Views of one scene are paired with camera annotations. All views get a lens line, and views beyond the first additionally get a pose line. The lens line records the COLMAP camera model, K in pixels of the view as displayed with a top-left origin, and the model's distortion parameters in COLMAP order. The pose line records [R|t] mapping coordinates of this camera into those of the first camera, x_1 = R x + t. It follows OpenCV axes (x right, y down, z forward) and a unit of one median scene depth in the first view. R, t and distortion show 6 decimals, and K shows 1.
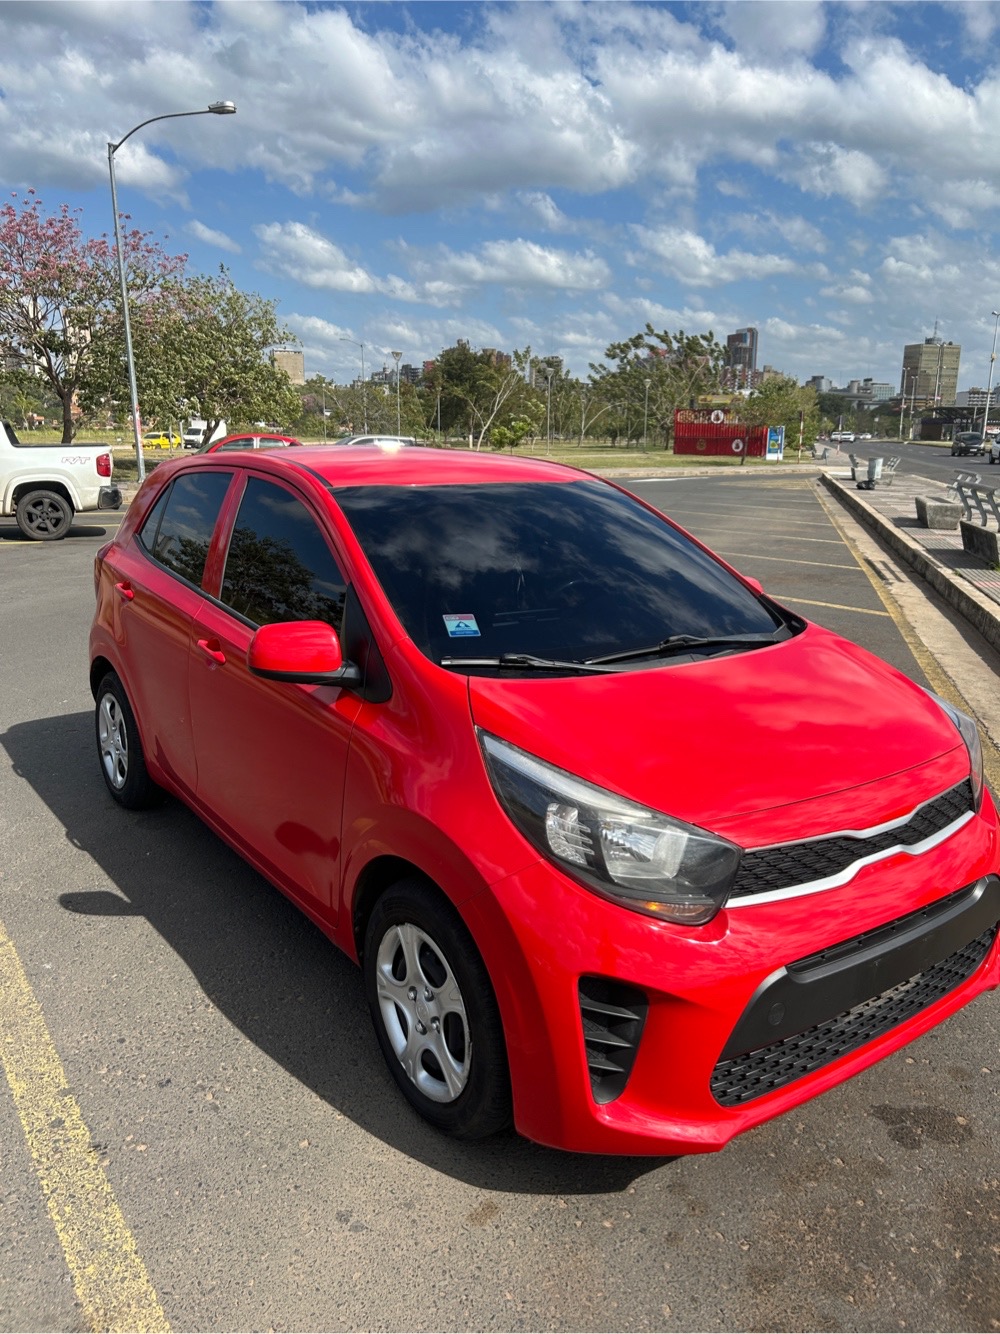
lens RADIAL K [[1004.4, 0, 500.0], [0, 1004.4, 667.0], [0, 0, 1]] dist [-0.010663, -0.006974]
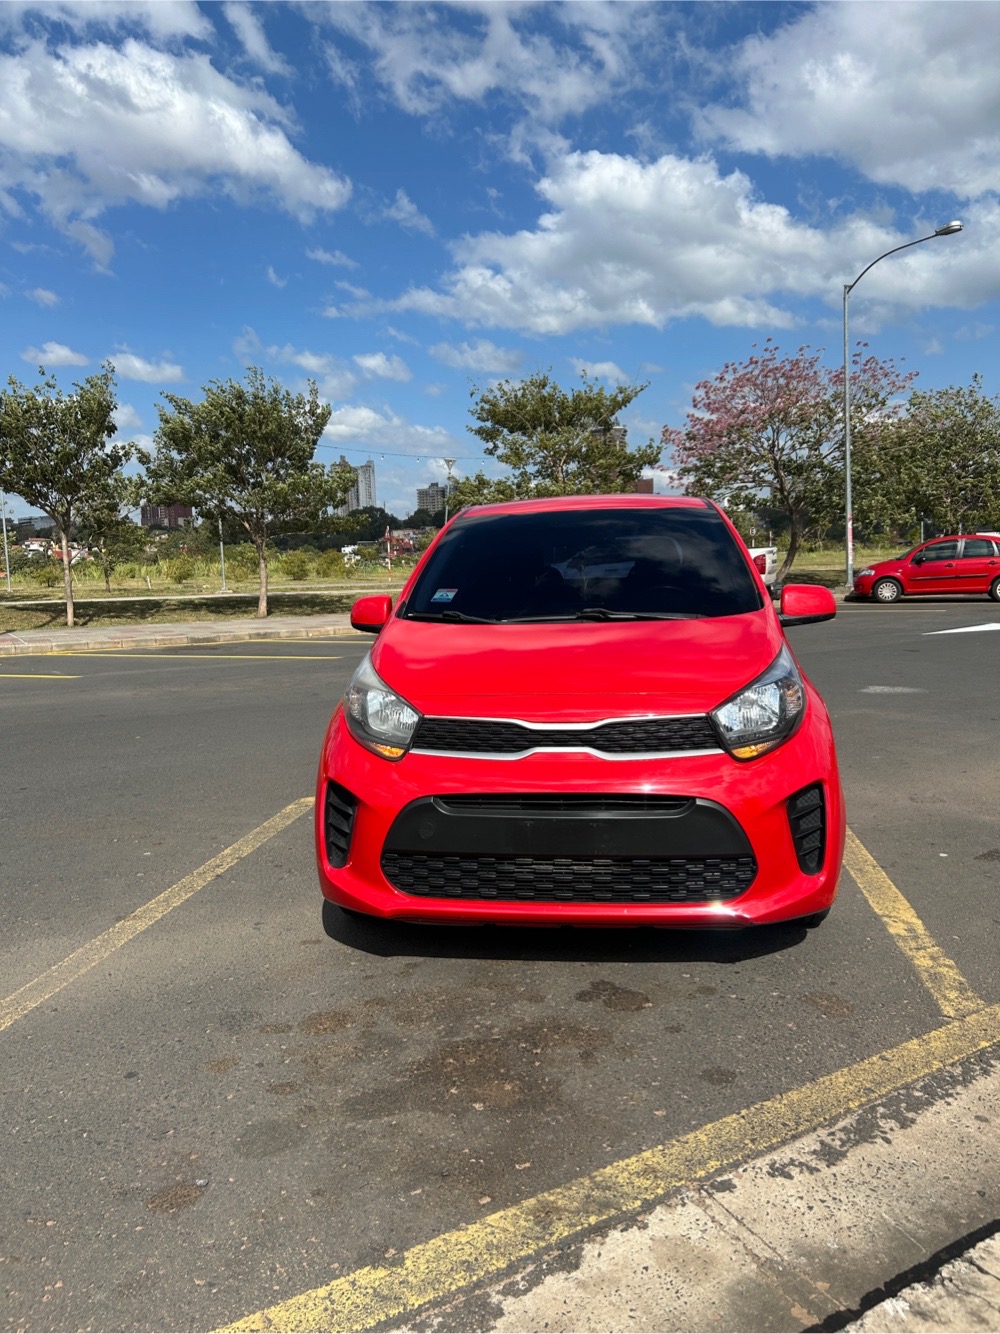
lens RADIAL K [[1004.4, 0, 500.0], [0, 1004.4, 667.0], [0, 0, 1]] dist [-0.010663, -0.006974]
pose [[0.728994, 0.037863, -0.683472, 1.129829], [-0.118381, 0.990398, -0.071401, 0.173260], [0.674206, 0.132961, 0.726476, -0.006950]]
